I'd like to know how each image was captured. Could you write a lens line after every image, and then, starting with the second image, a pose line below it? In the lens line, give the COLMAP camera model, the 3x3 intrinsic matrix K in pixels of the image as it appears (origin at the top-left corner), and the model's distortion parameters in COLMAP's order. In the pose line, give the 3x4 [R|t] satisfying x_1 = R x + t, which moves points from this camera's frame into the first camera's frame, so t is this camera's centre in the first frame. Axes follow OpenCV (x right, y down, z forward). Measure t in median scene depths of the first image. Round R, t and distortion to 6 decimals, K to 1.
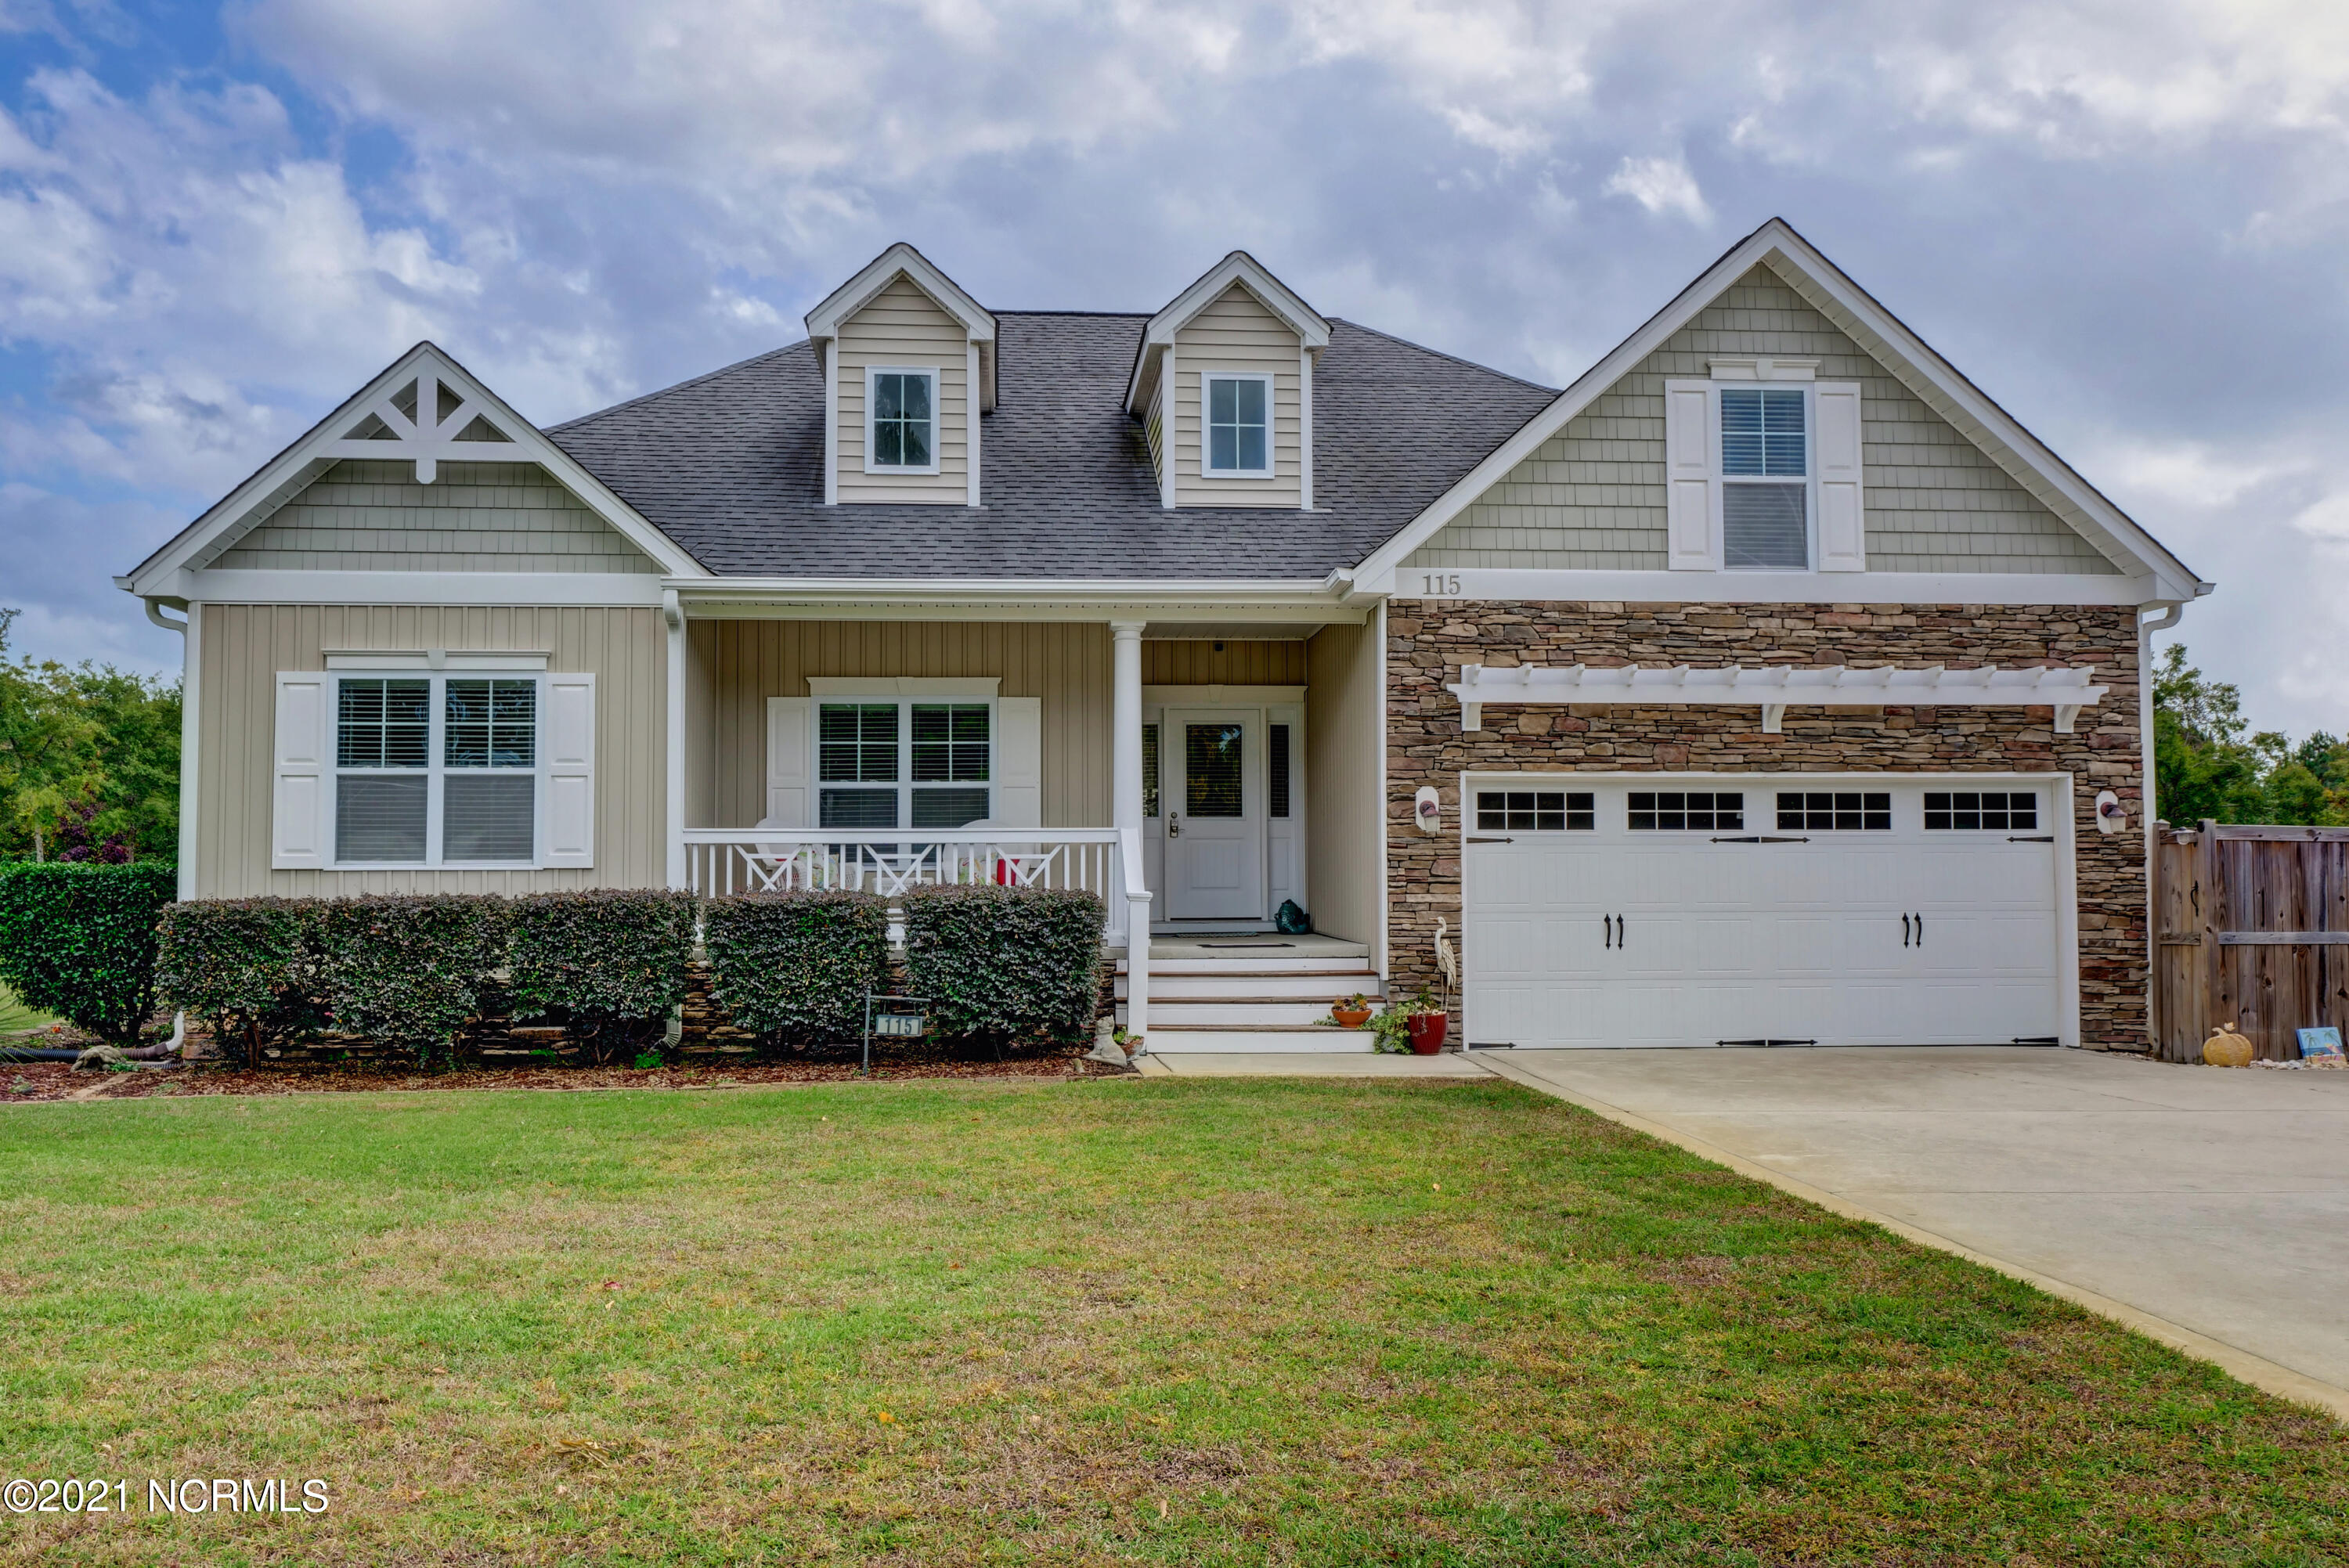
lens RADIAL K [[1939.4, 0, 1170.6], [0, 1939.4, 782.5], [0, 0, 1]] dist [0.007917, -0.018207]
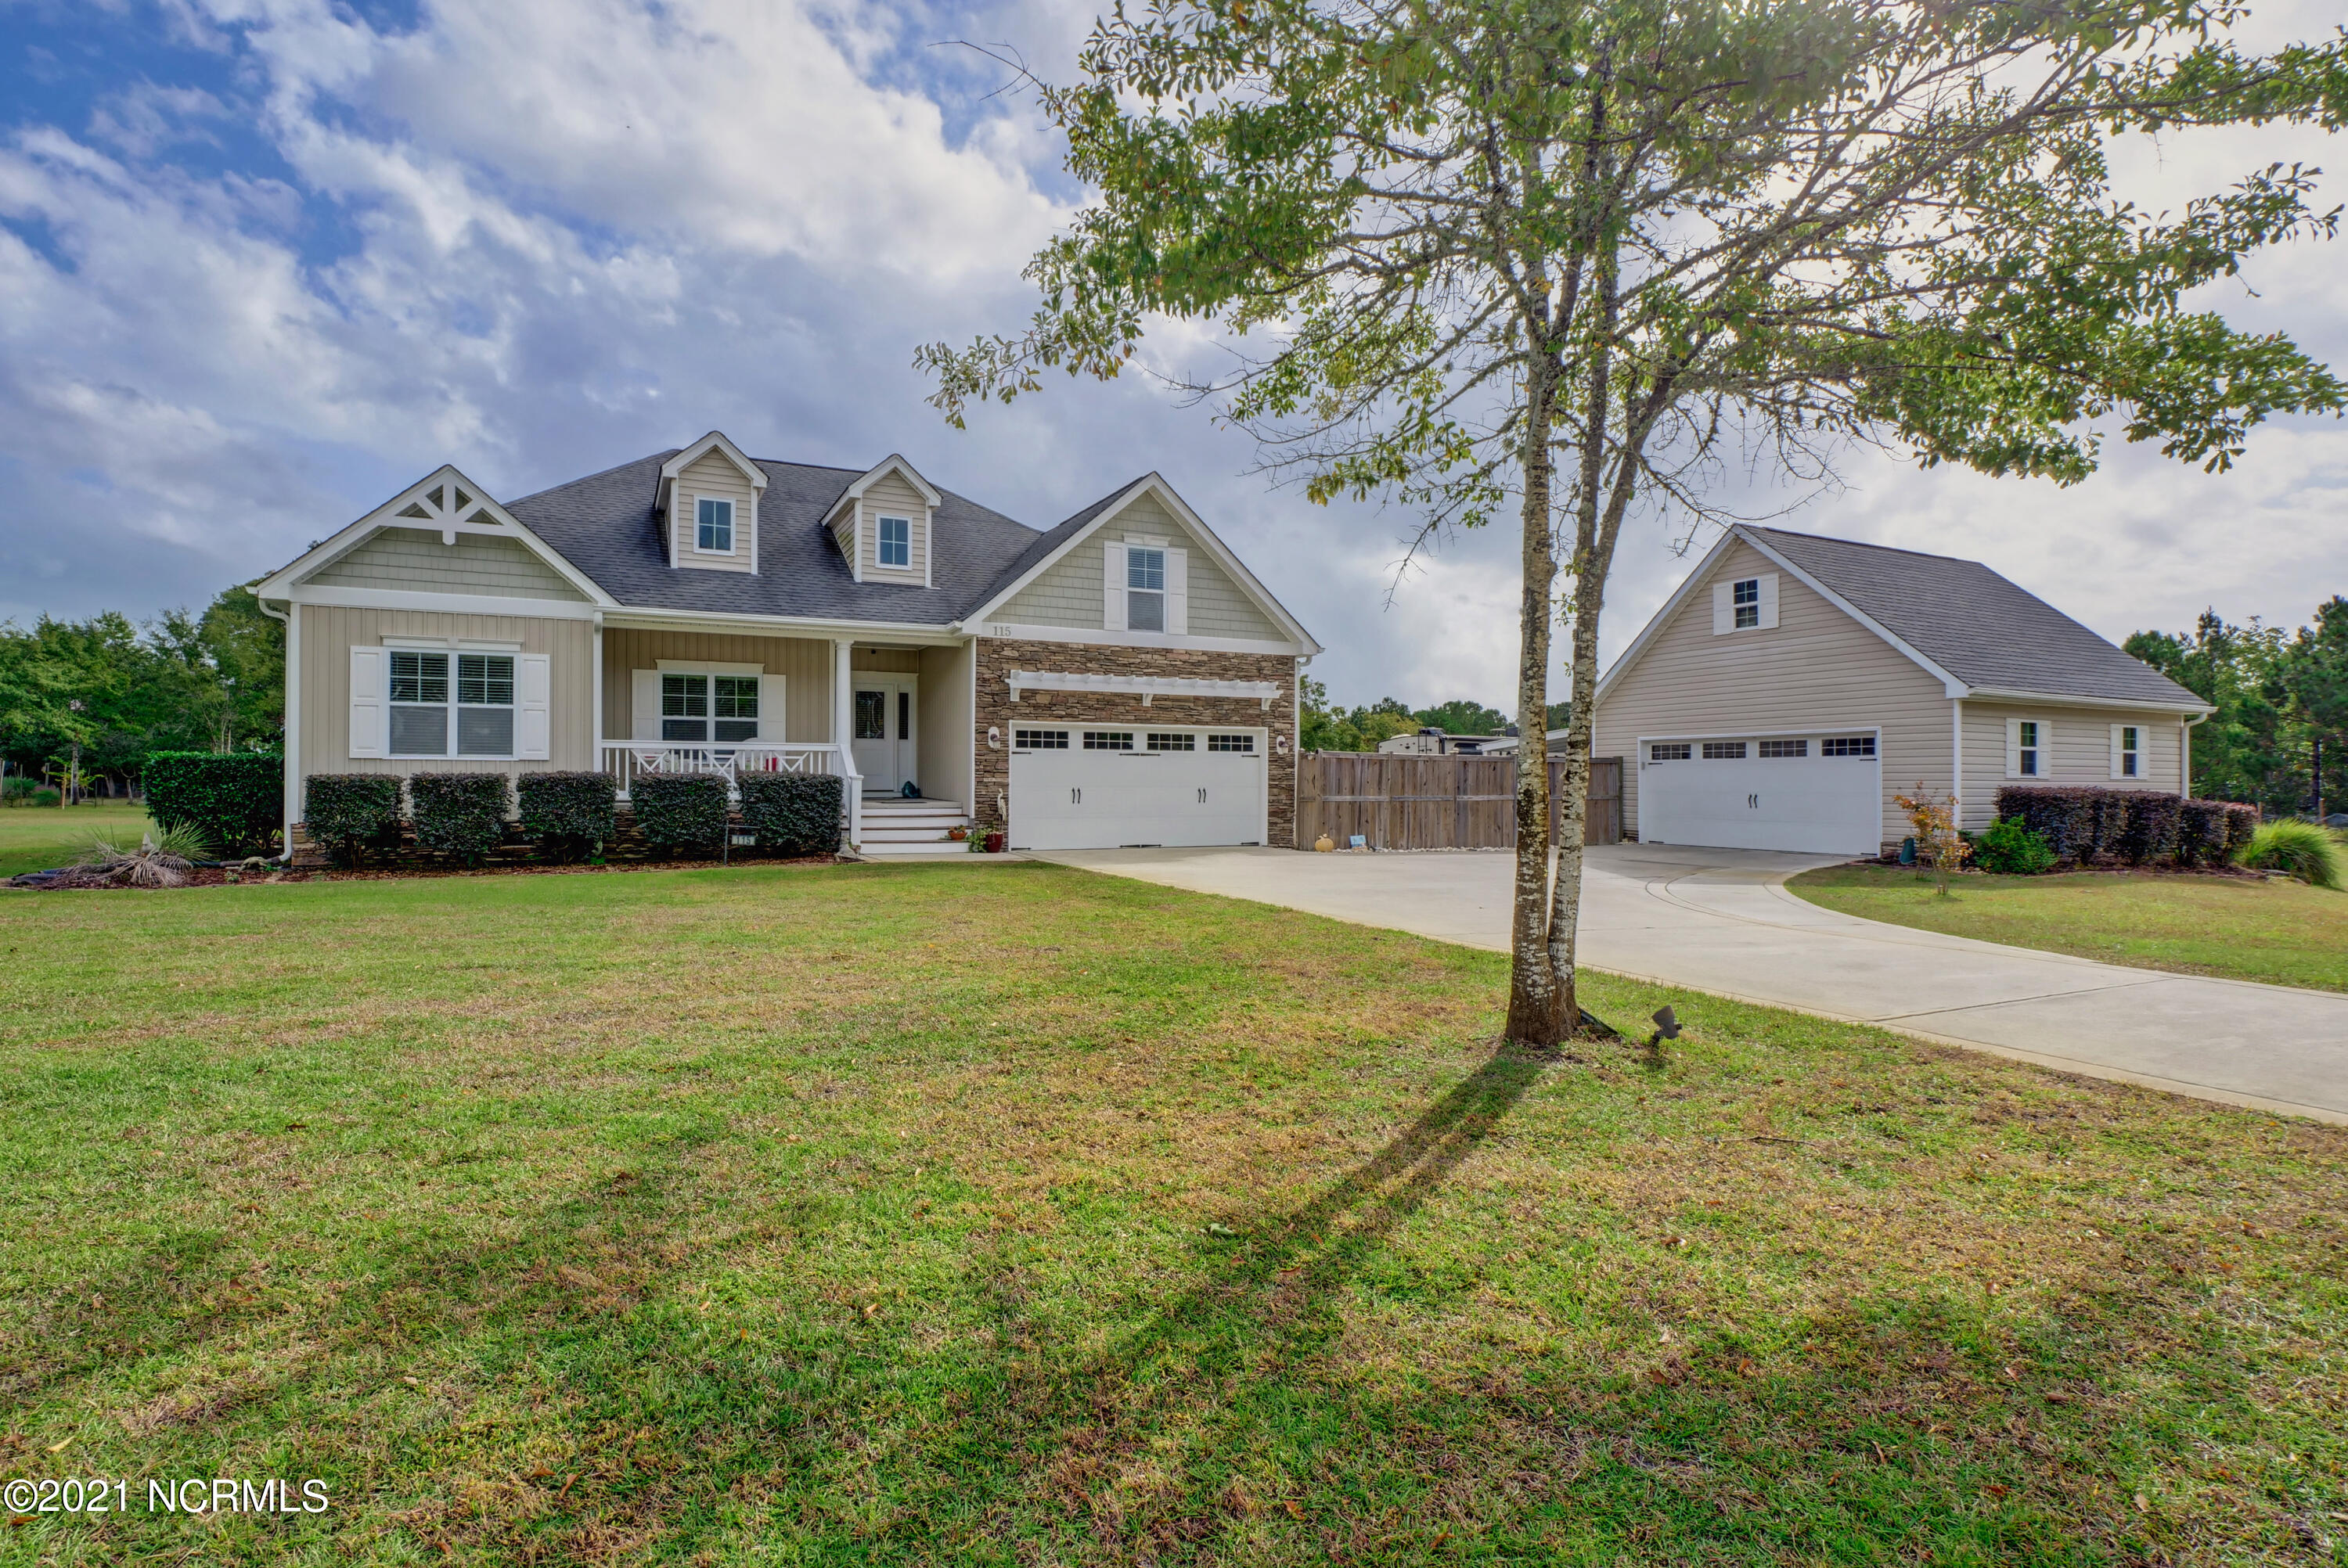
lens RADIAL K [[1139.5, 0, 1174.5], [0, 1139.5, 779.4], [0, 0, 1]] dist [-0.013067, -0.002388]
pose [[0.929967, 0.007595, 0.367563, -0.138116], [-0.026911, 0.998511, 0.047455, -0.004801], [-0.366656, -0.054023, 0.928787, -0.224198]]
